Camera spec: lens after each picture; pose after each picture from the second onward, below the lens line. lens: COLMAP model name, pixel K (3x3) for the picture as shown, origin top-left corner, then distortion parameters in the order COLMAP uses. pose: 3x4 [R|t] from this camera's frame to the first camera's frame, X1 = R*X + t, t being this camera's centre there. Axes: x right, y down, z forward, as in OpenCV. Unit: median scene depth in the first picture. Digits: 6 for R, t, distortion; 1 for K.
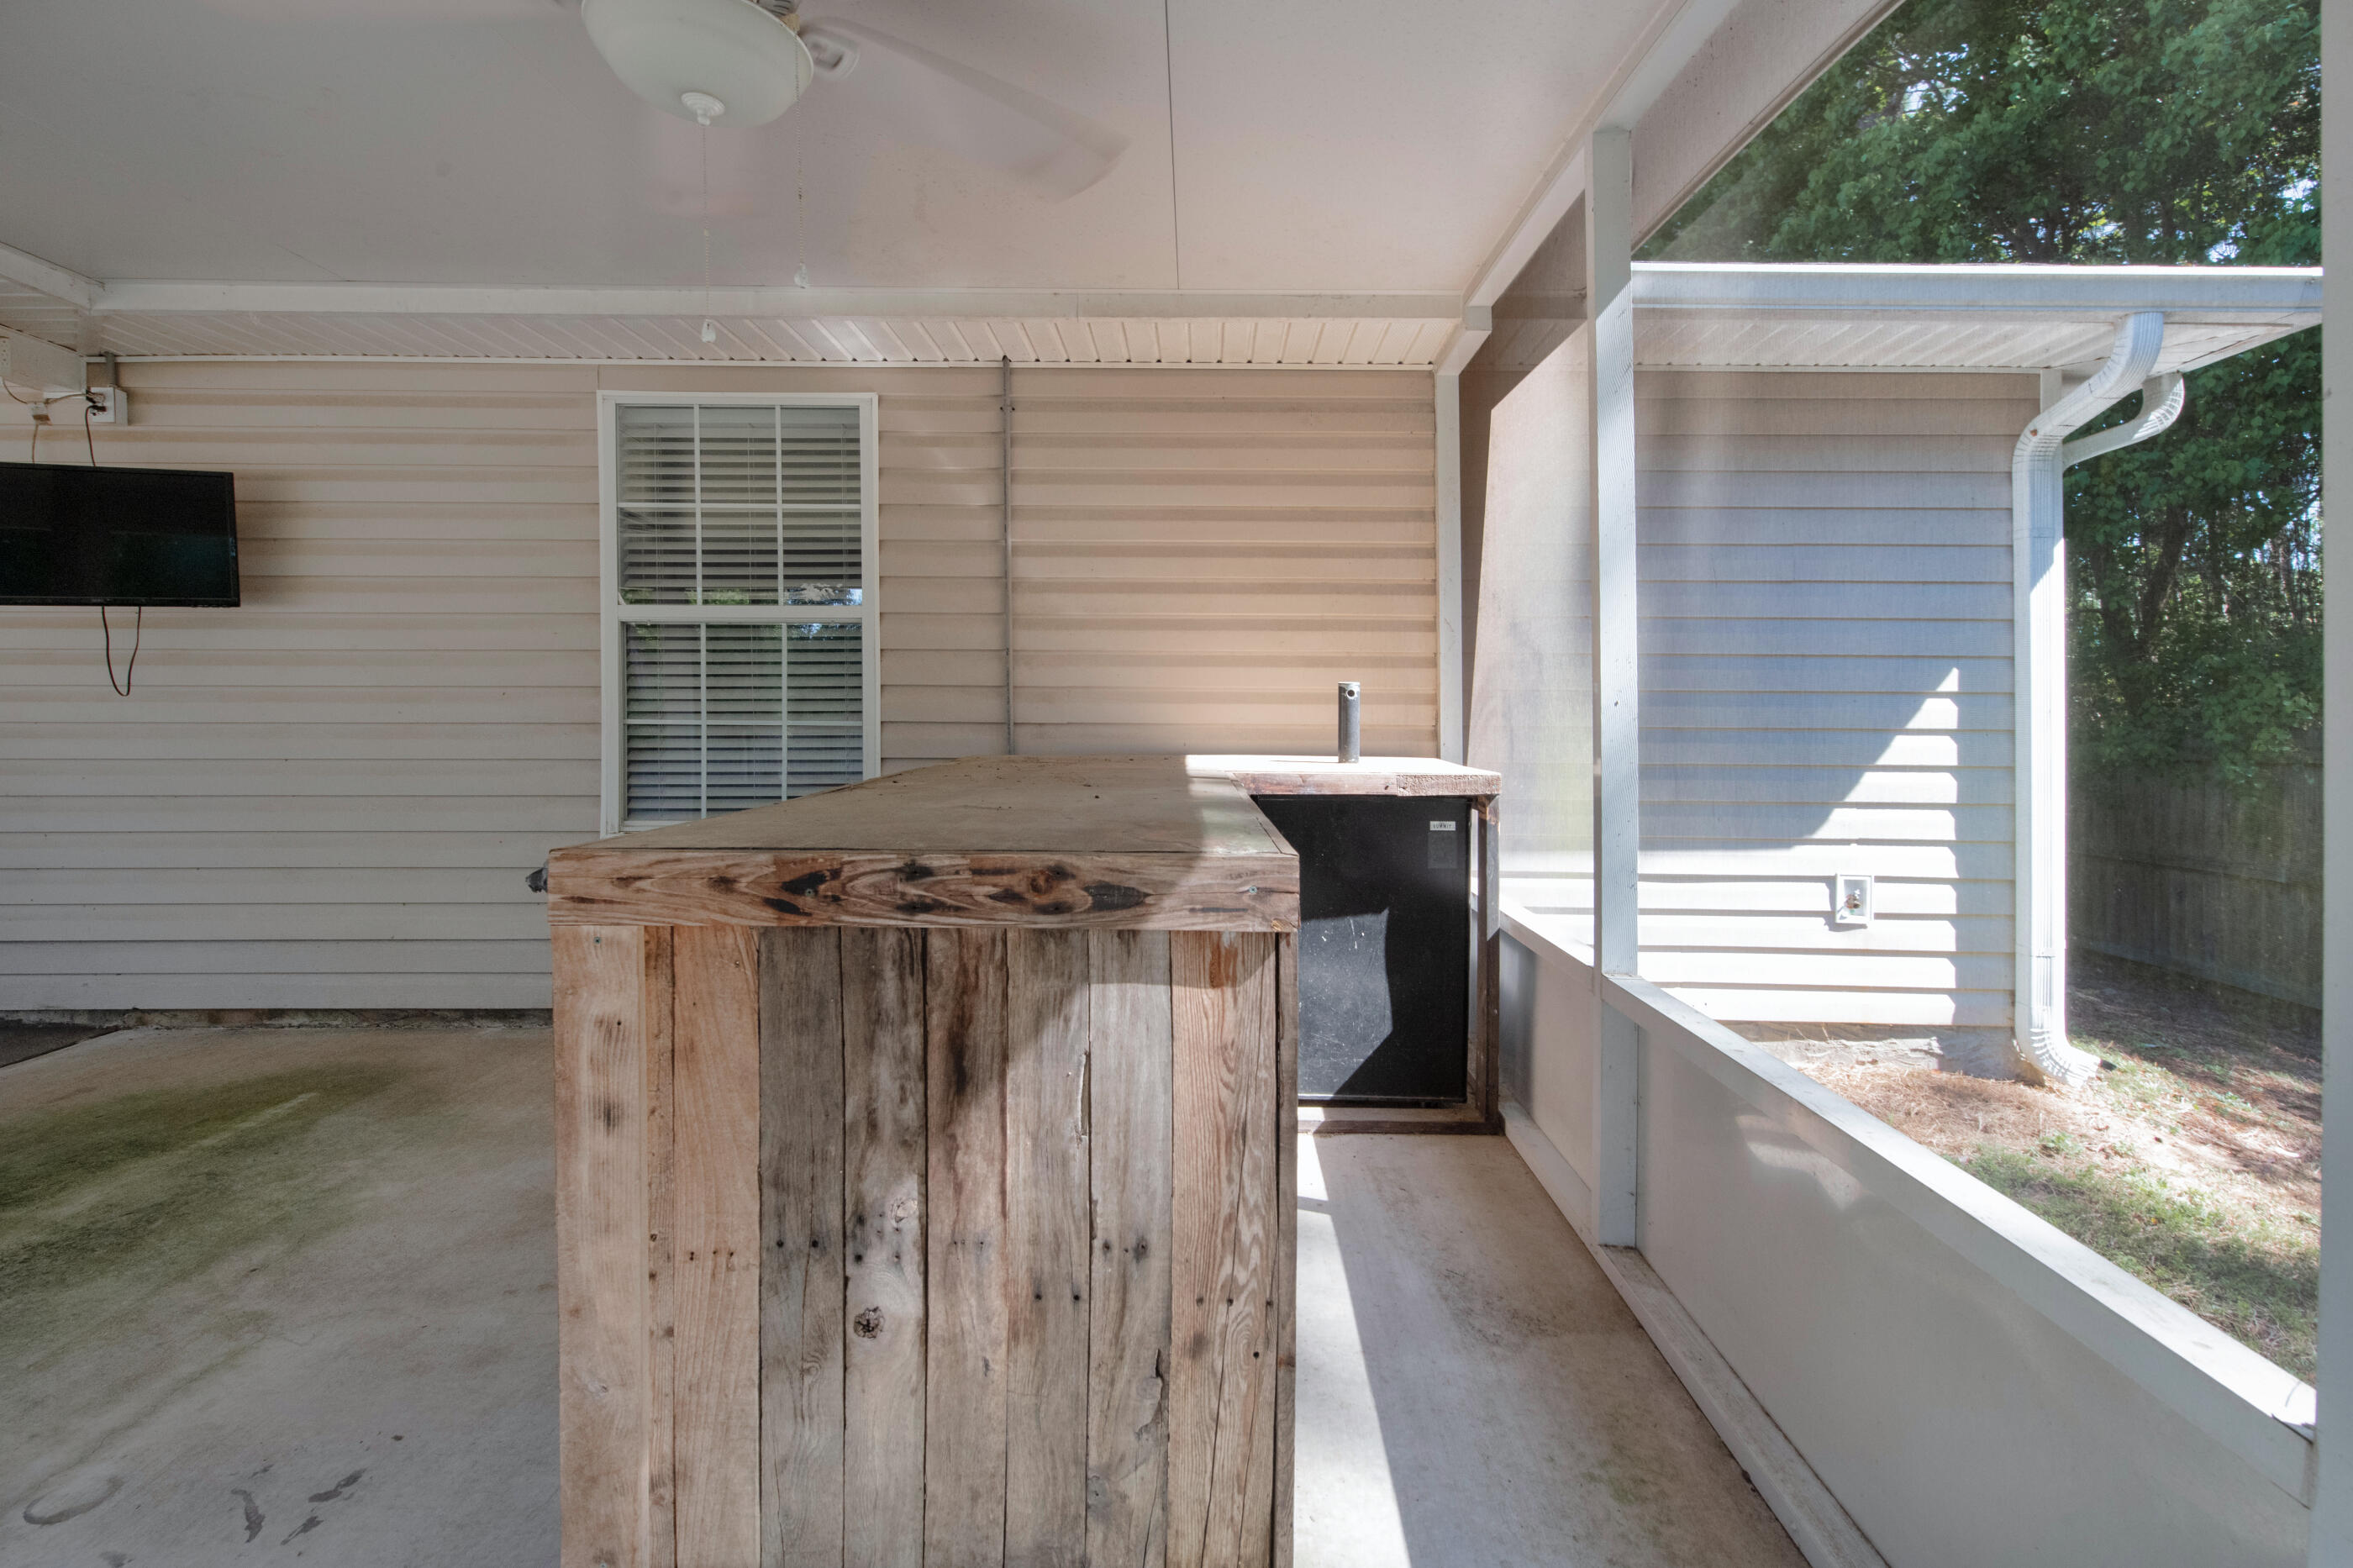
lens RADIAL K [[1114.8, 0, 1217.4], [0, 1114.8, 785.2], [0, 0, 1]] dist [0.003267, -0.001508]
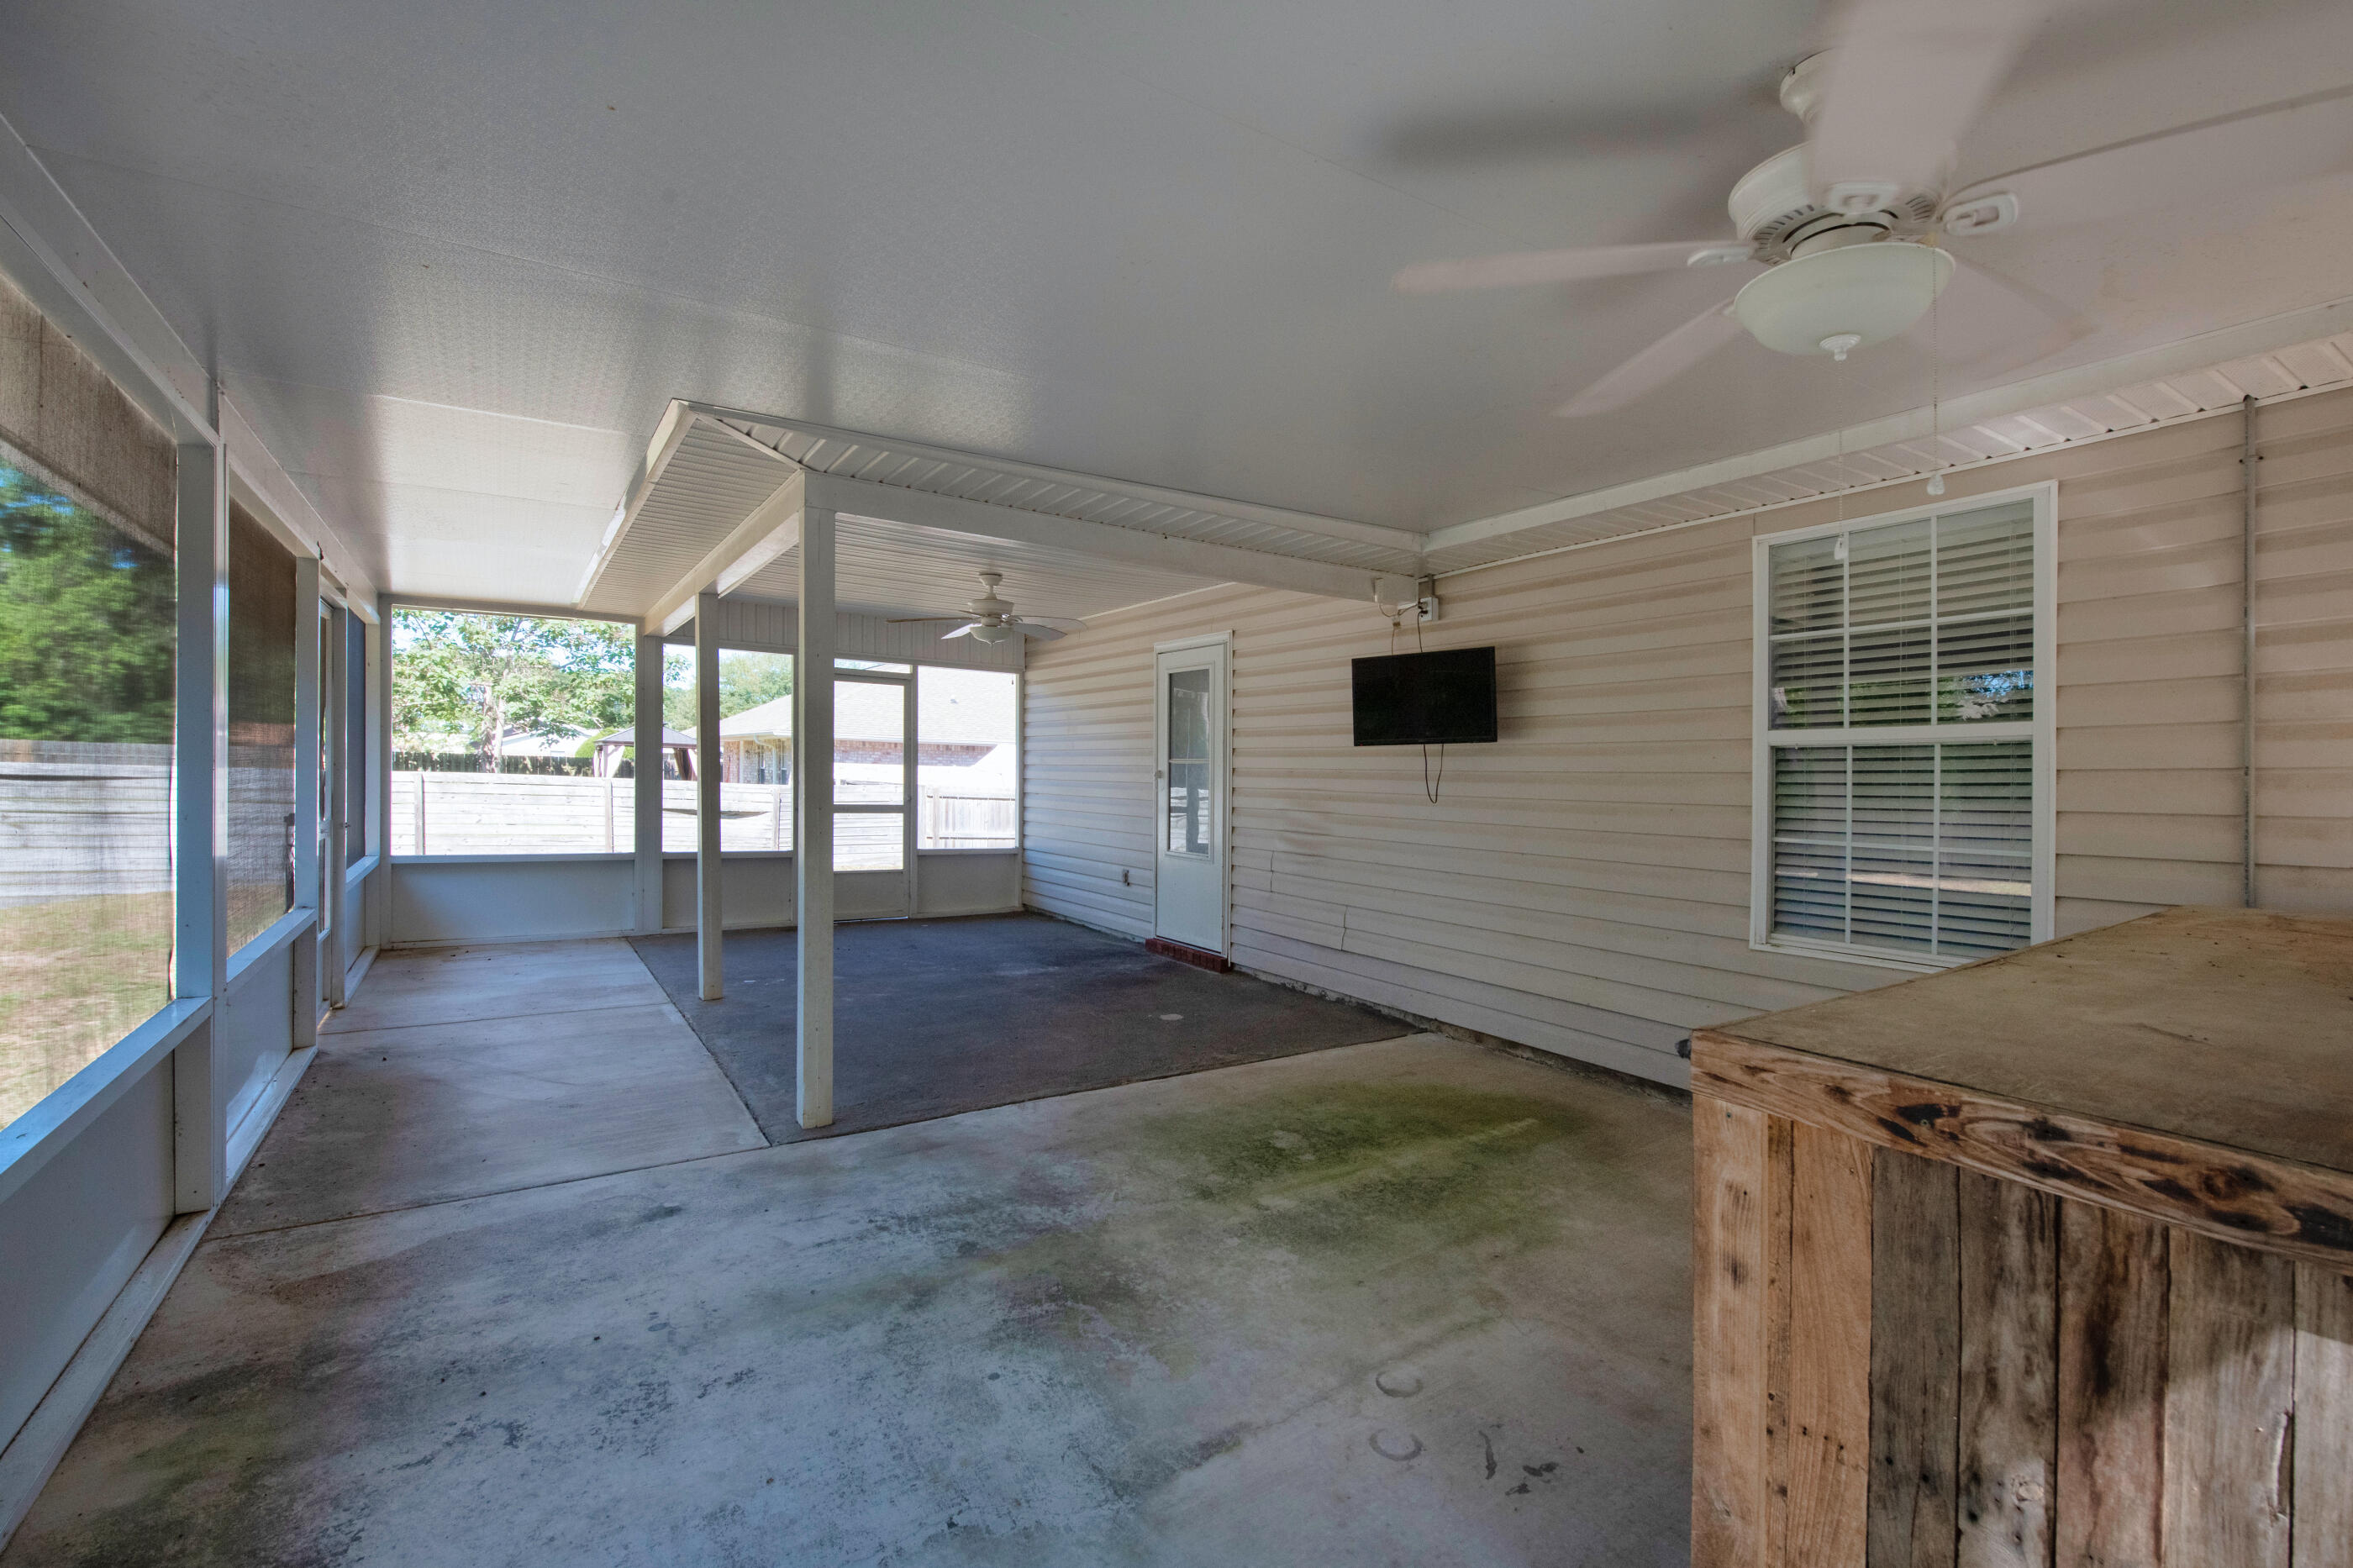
lens RADIAL K [[1114.8, 0, 1217.4], [0, 1114.8, 785.2], [0, 0, 1]] dist [0.003267, -0.001508]
pose [[0.570460, -0.001140, -0.821325, 0.104271], [-0.019824, 0.999689, -0.015156, -0.186074], [0.821086, 0.024928, 0.570259, -0.121536]]
